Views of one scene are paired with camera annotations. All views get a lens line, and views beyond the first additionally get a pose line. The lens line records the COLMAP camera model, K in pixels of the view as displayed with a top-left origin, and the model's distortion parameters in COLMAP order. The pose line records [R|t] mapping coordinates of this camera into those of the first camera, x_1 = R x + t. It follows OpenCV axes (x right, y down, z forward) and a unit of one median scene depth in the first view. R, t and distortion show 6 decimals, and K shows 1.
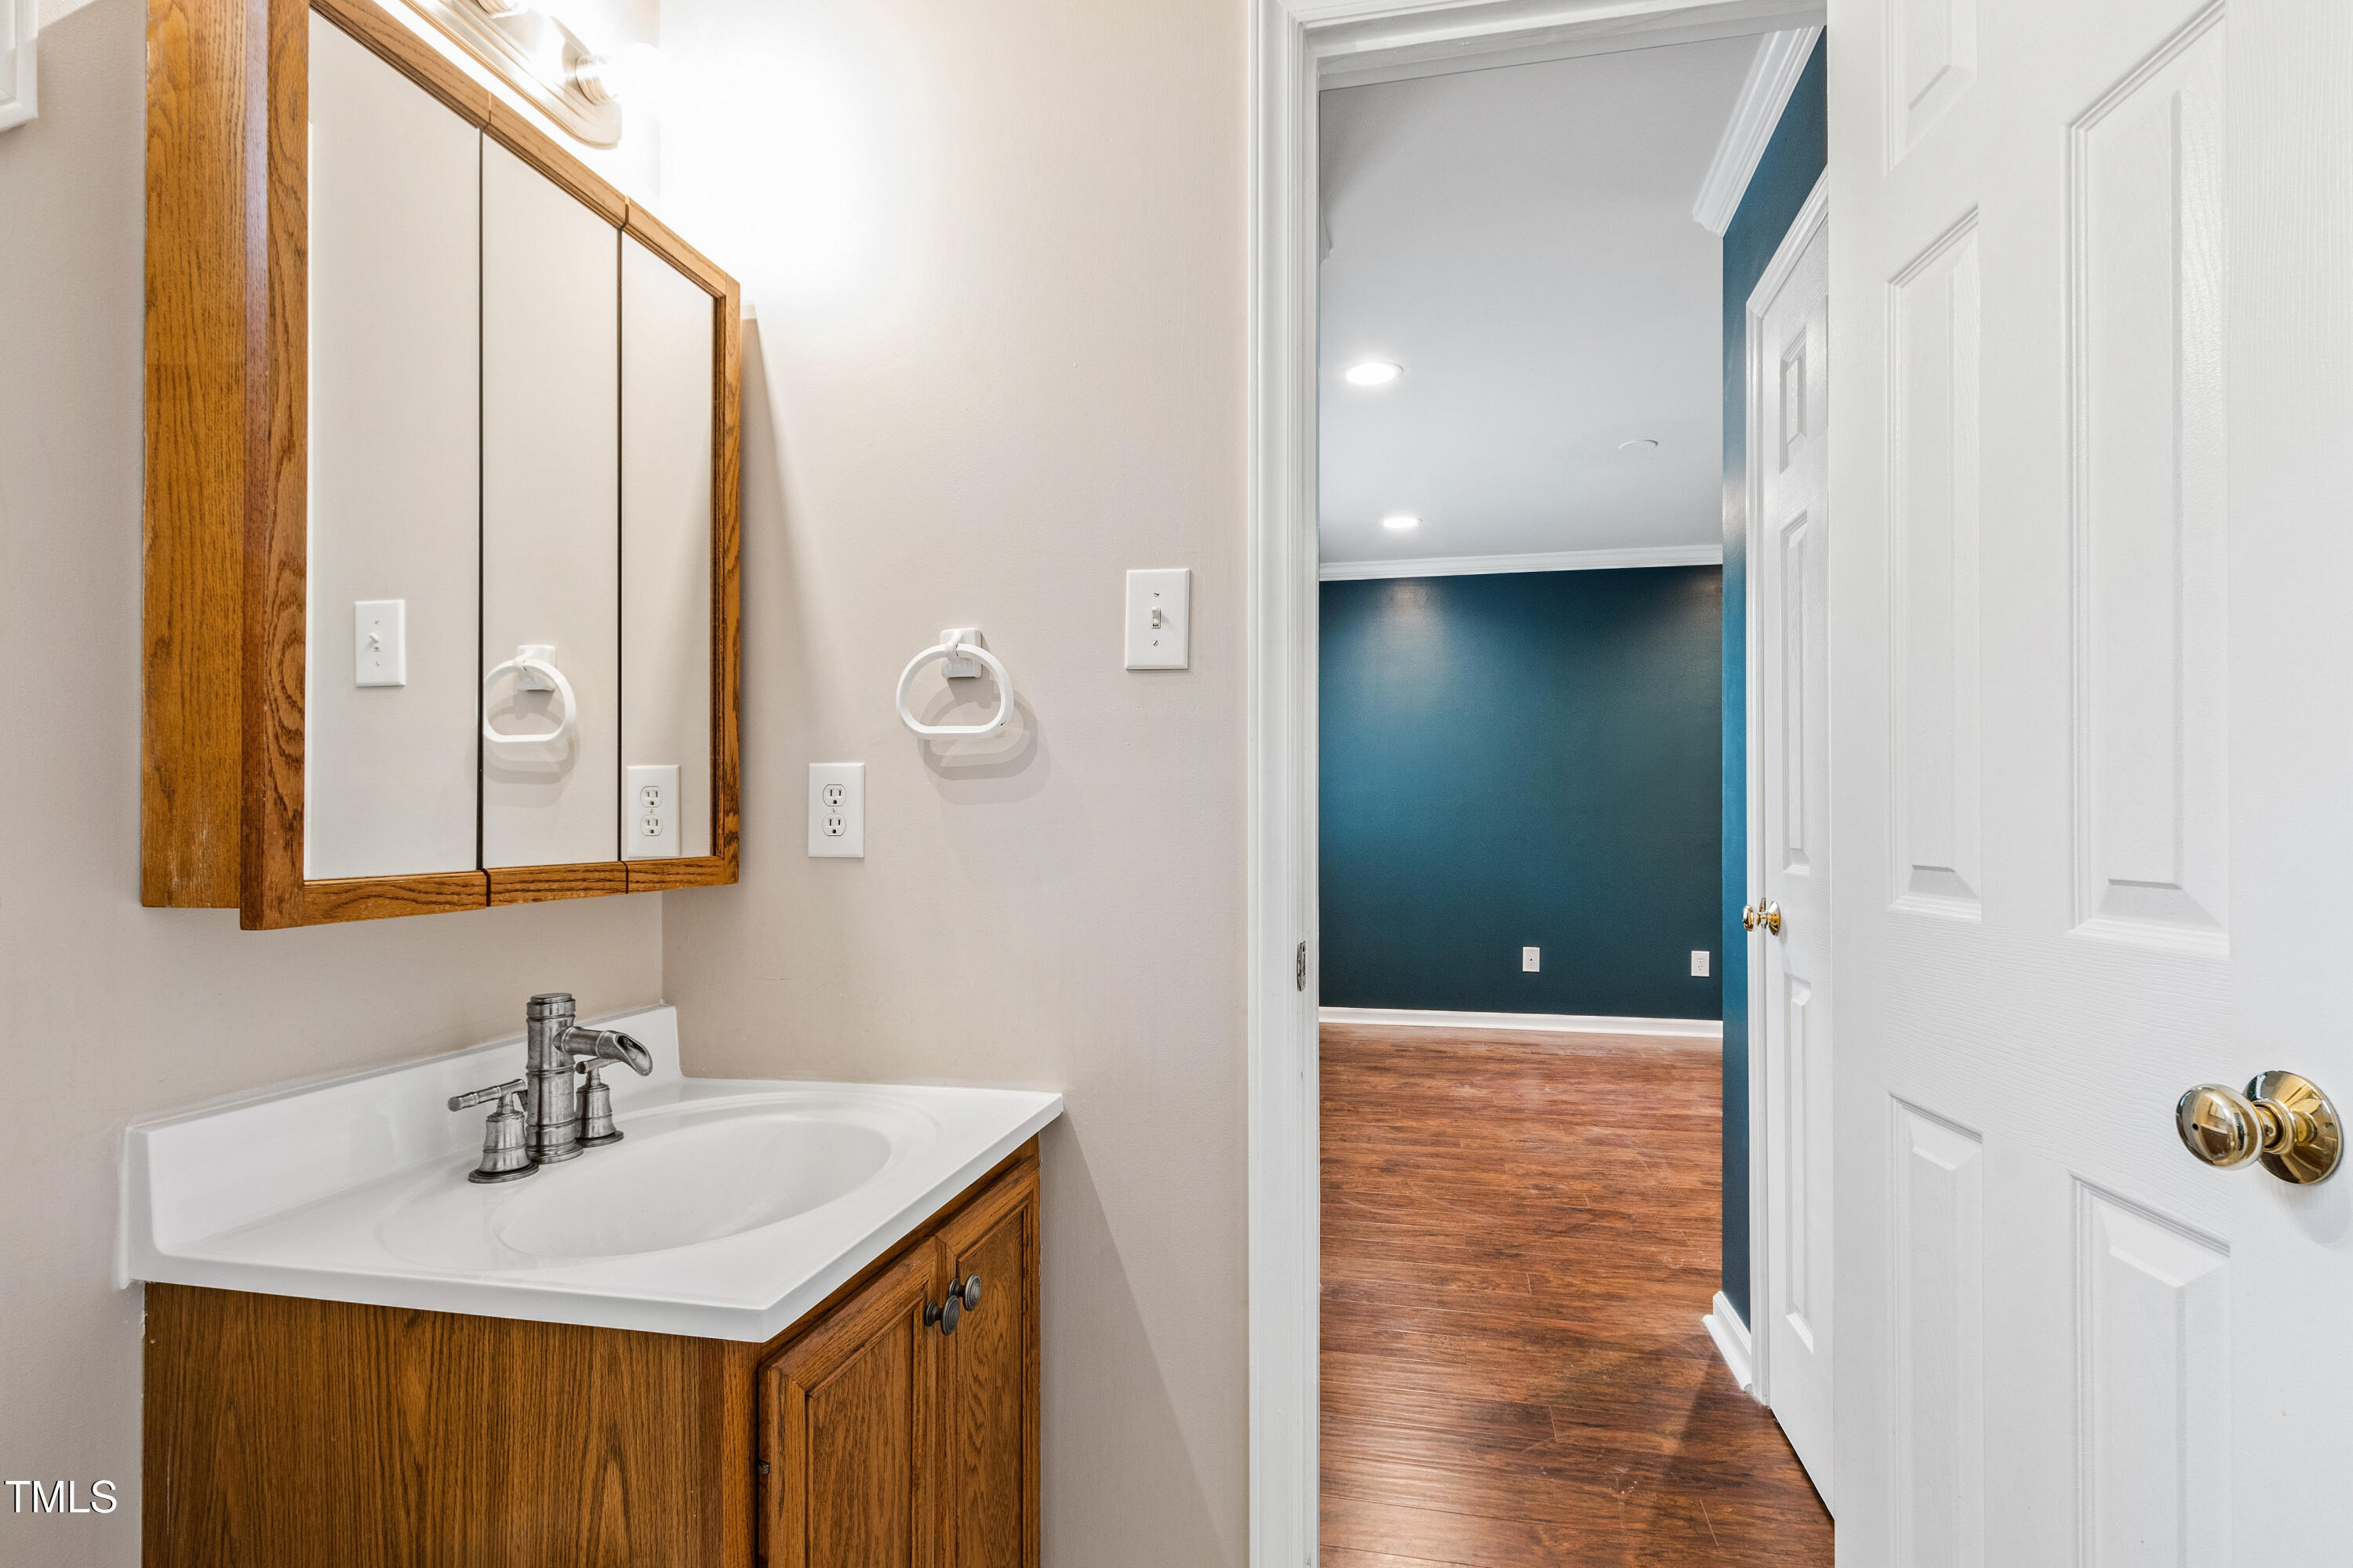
lens RADIAL K [[1124.8, 0, 1178.6], [0, 1124.8, 801.4], [0, 0, 1]] dist [0.000795, 0.000033]
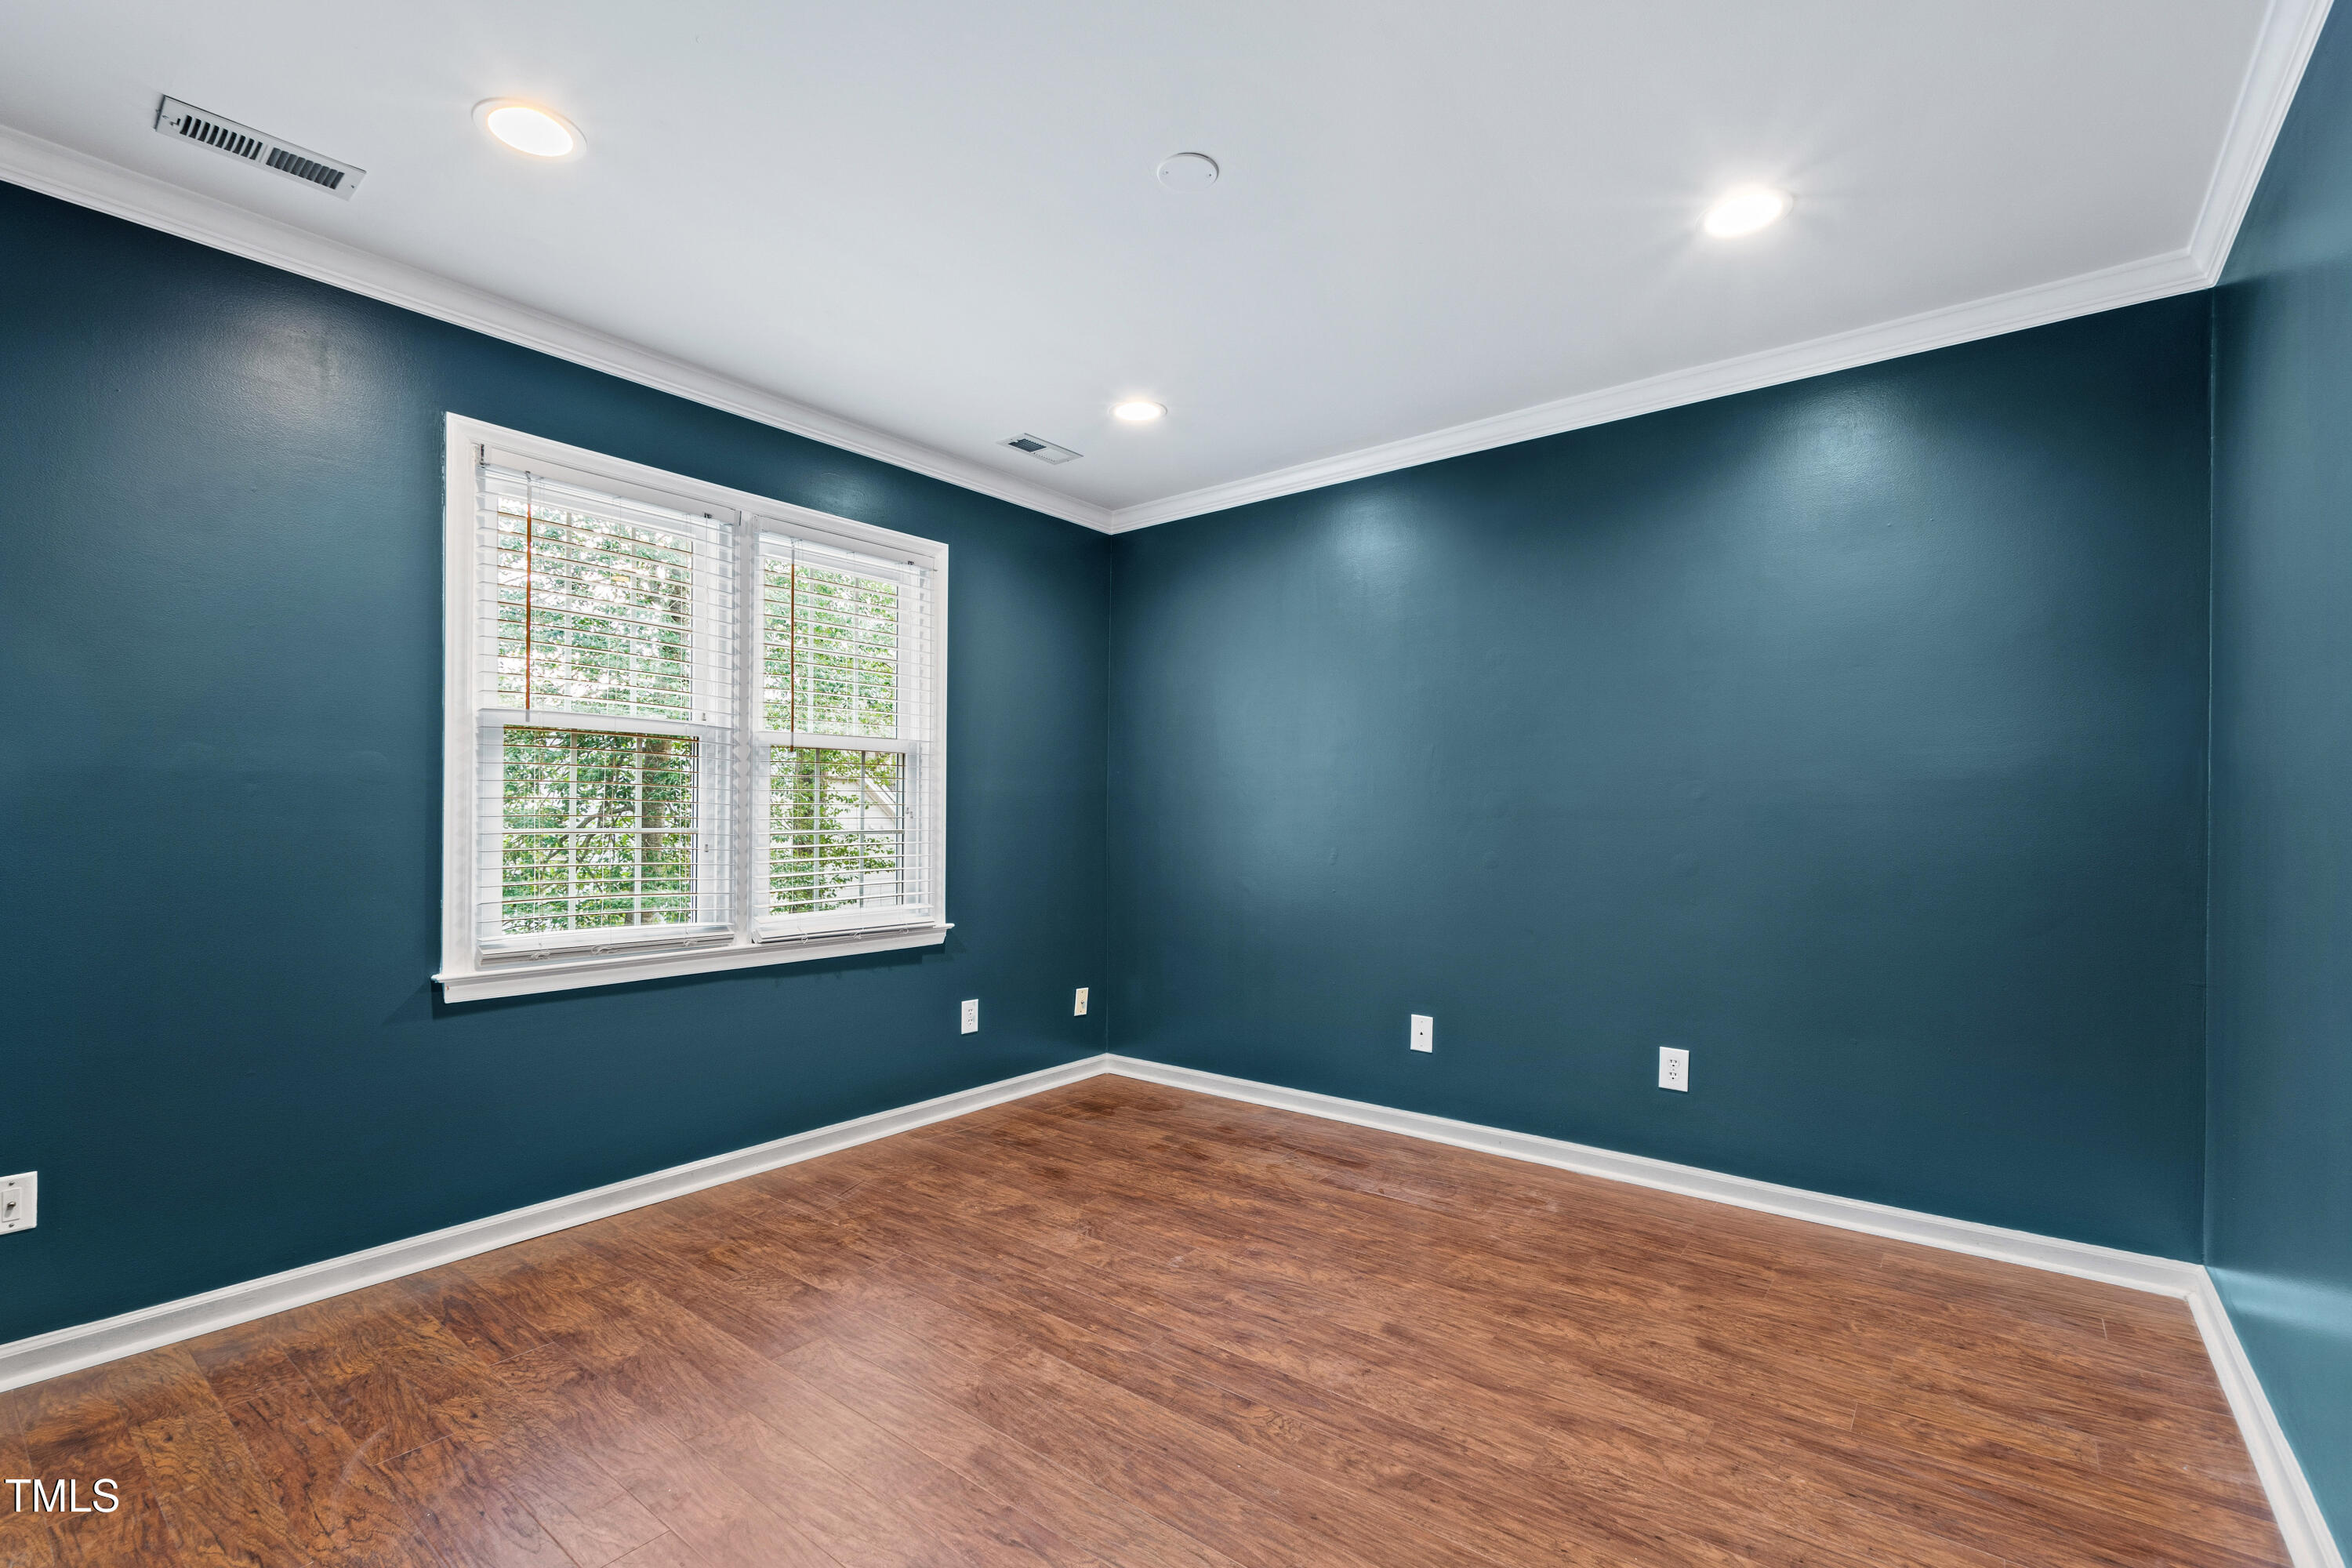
lens RADIAL K [[1028.3, 0, 1175.6], [0, 1028.3, 808.6], [0, 0, 1]] dist [0.004821, 0.000490]
pose [[0.903398, 0.002522, -0.428796, 0.605381], [0.000175, 0.999980, 0.006249, 0.000258], [0.428803, -0.005720, 0.903380, 0.506236]]
